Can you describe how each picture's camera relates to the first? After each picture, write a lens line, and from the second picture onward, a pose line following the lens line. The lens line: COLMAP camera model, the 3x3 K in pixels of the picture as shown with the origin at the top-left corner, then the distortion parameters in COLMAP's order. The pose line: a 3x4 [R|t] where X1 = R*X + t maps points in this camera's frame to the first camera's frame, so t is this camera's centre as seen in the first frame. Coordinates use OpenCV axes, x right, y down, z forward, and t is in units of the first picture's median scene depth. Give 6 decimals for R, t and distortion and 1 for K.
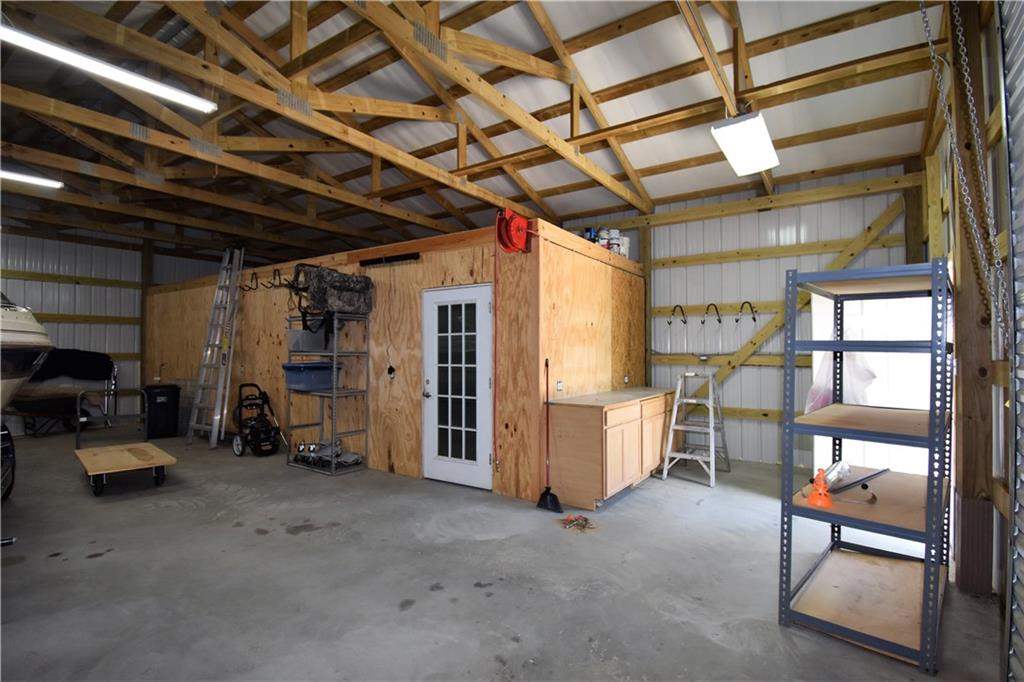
lens RADIAL K [[457.5, 0, 515.7], [0, 457.5, 344.1], [0, 0, 1]] dist [-0.000515, -0.011203]
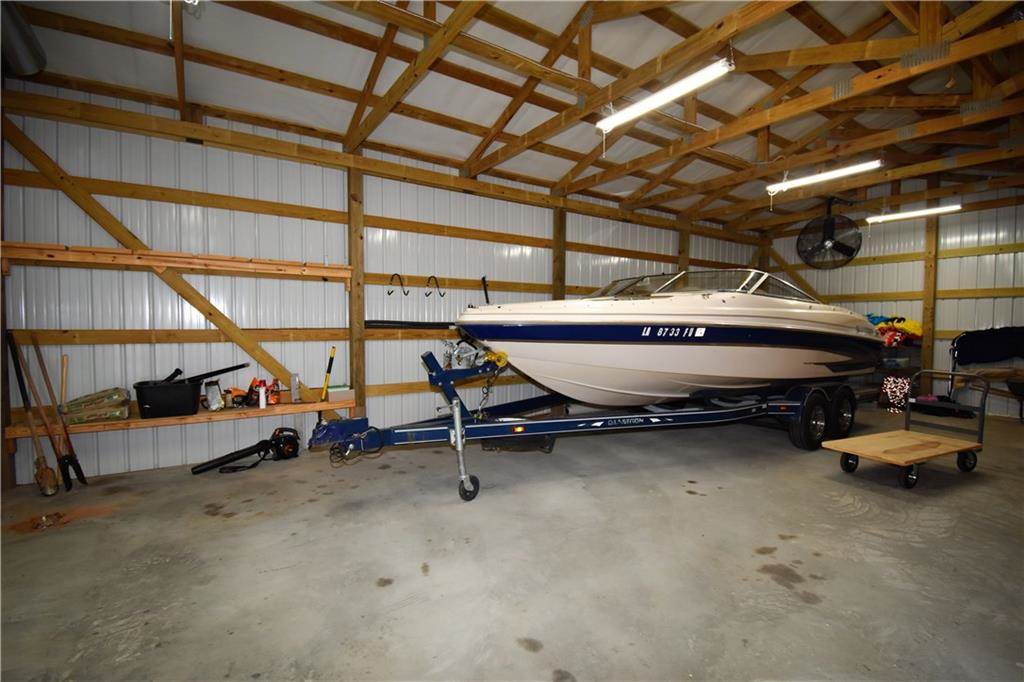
lens RADIAL K [[457.5, 0, 516.4], [0, 457.5, 339.4], [0, 0, 1]] dist [-0.000515, -0.011203]
pose [[-0.355623, 0.029308, -0.934170, 0.321731], [0.009166, 0.999570, 0.027870, 0.008155], [0.934584, 0.001349, -0.355739, 0.808142]]
